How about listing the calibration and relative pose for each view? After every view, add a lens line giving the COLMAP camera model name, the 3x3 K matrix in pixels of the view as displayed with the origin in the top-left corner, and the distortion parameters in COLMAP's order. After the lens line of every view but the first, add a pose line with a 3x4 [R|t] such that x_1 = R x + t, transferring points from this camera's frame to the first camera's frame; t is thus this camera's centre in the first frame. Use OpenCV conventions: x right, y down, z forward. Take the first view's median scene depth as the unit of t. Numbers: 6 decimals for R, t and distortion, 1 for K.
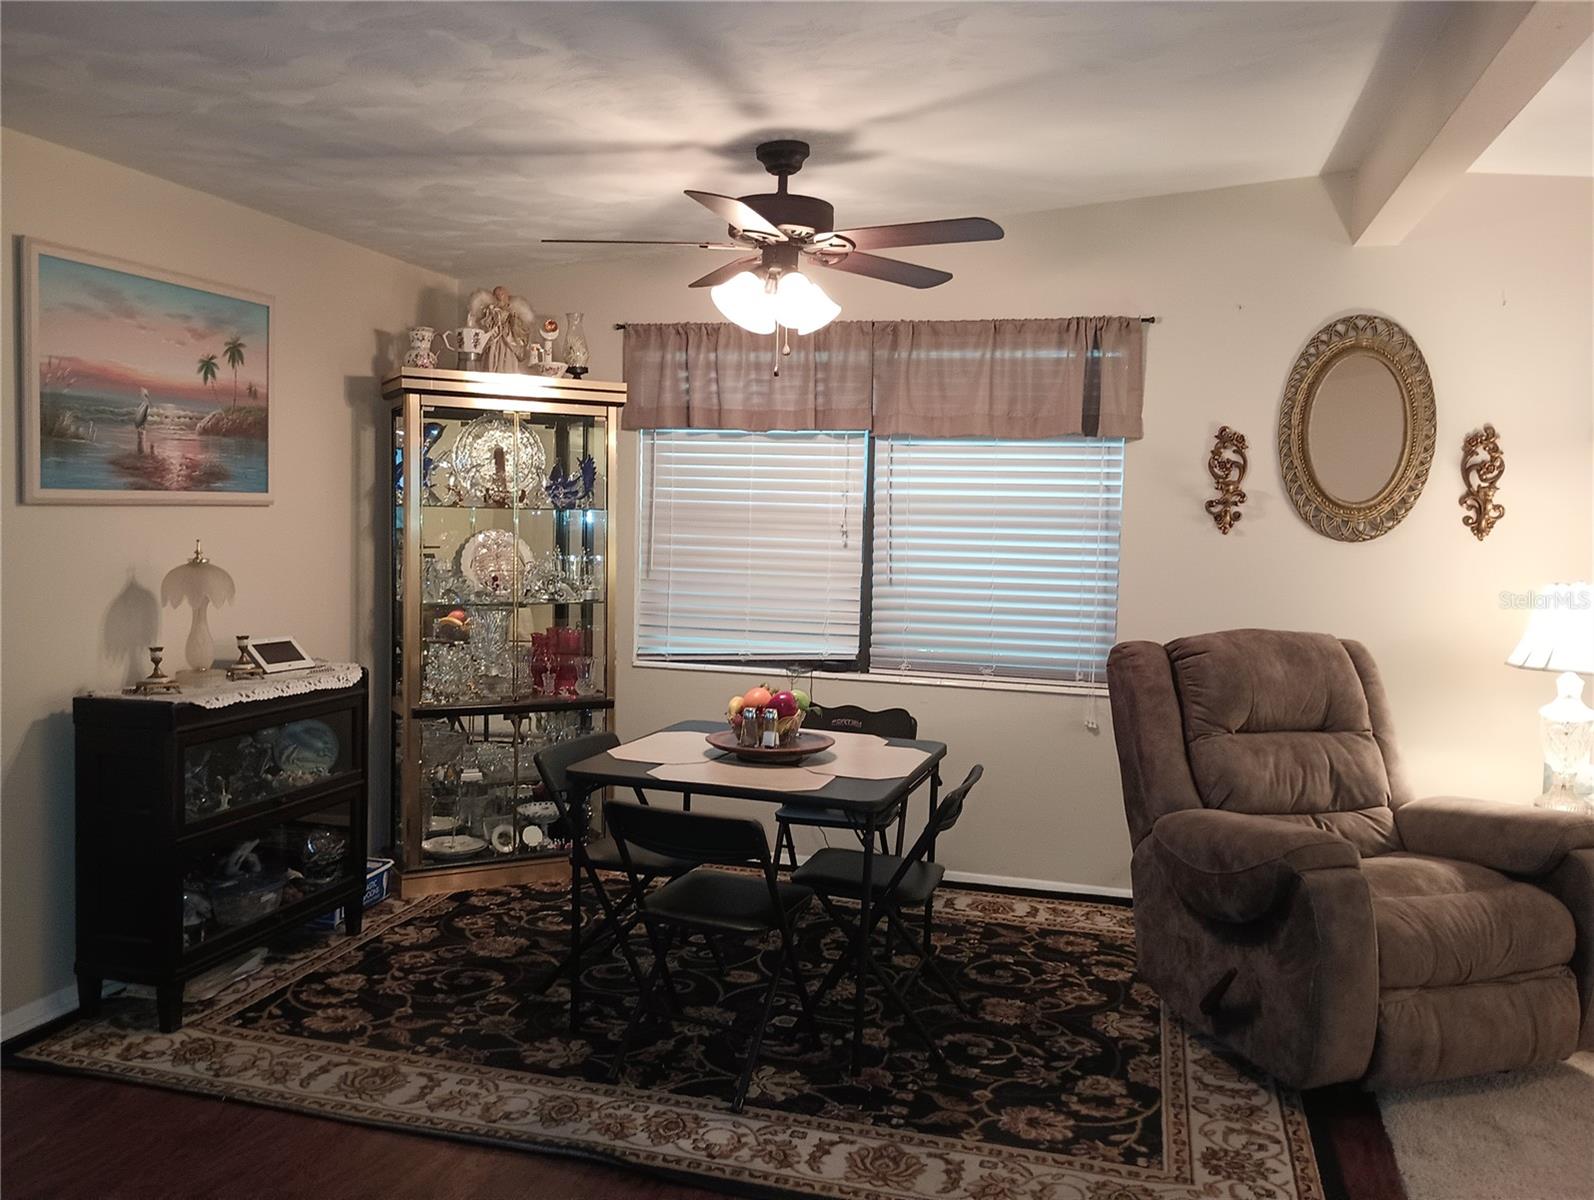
lens RADIAL K [[1311.8, 0, 794.4], [0, 1311.8, 602.5], [0, 0, 1]] dist [0.047165, -0.050907]
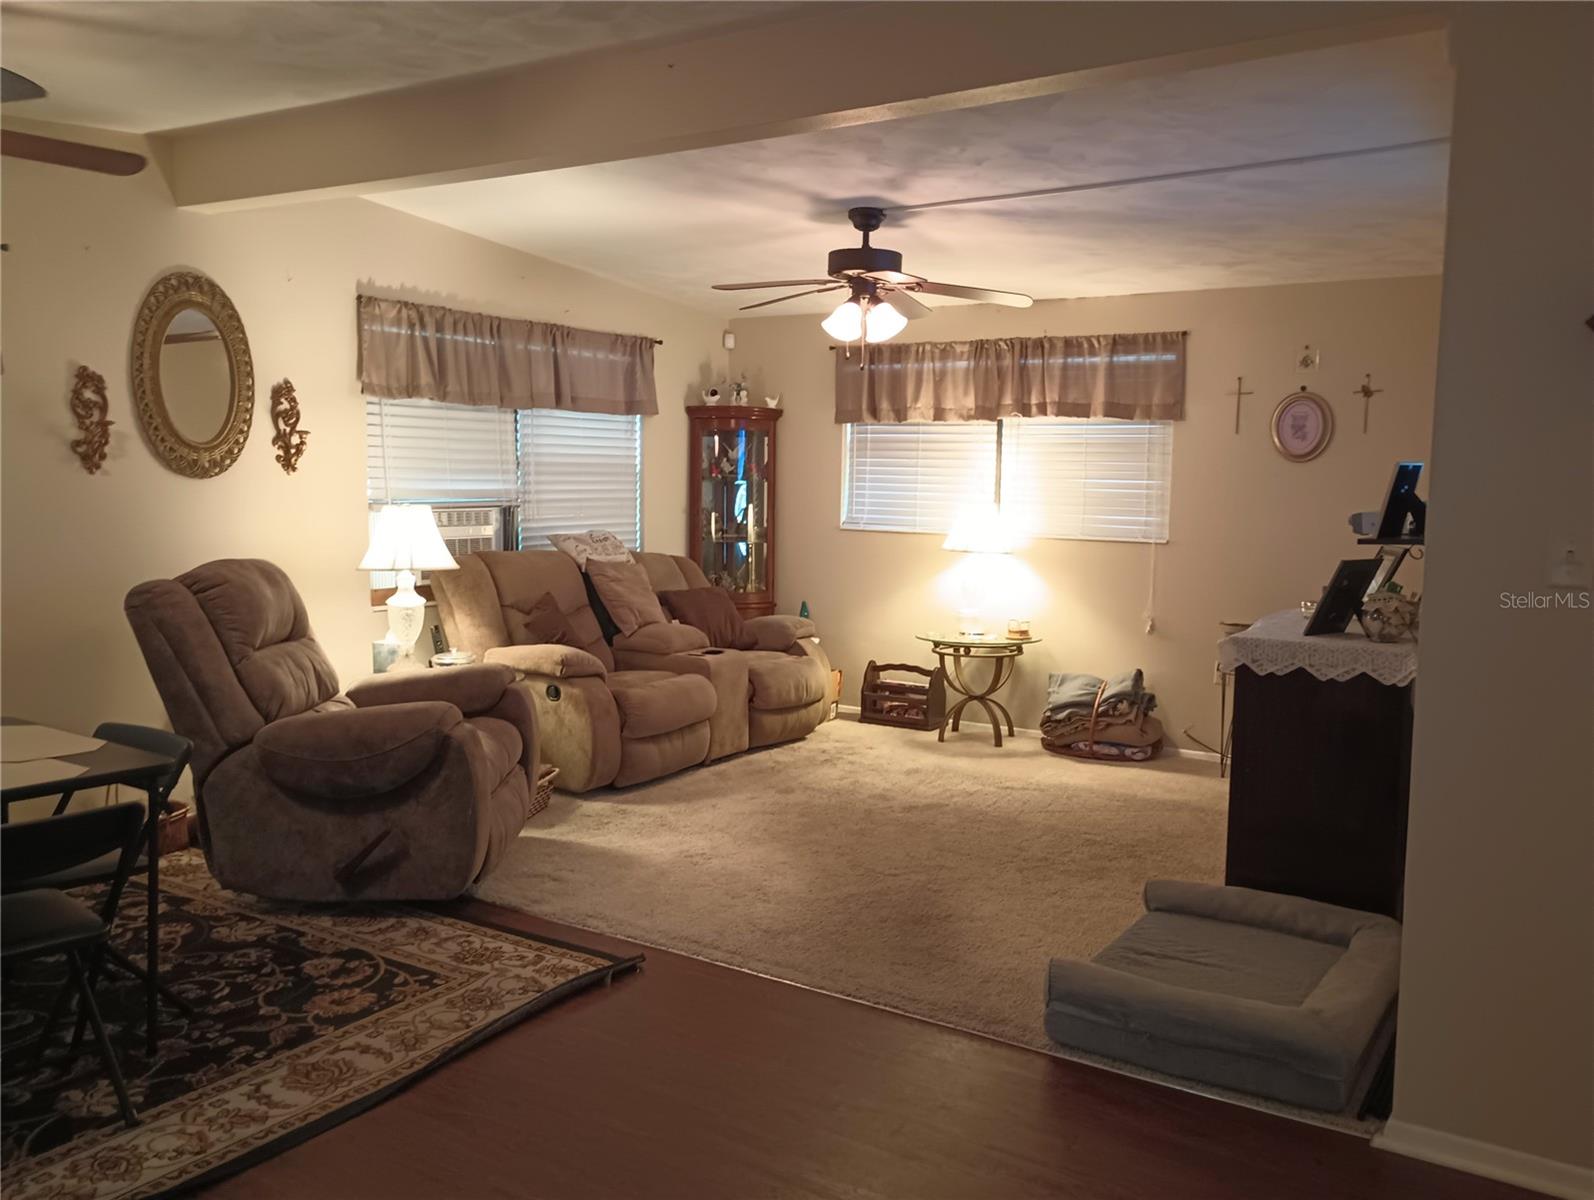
lens RADIAL K [[1311.8, 0, 794.0], [0, 1311.8, 588.8], [0, 0, 1]] dist [0.047165, -0.050907]
pose [[0.291057, -0.106326, 0.950779, -0.679888], [0.061859, 0.993817, 0.092203, -0.033936], [-0.954704, 0.031978, 0.295835, 0.261409]]
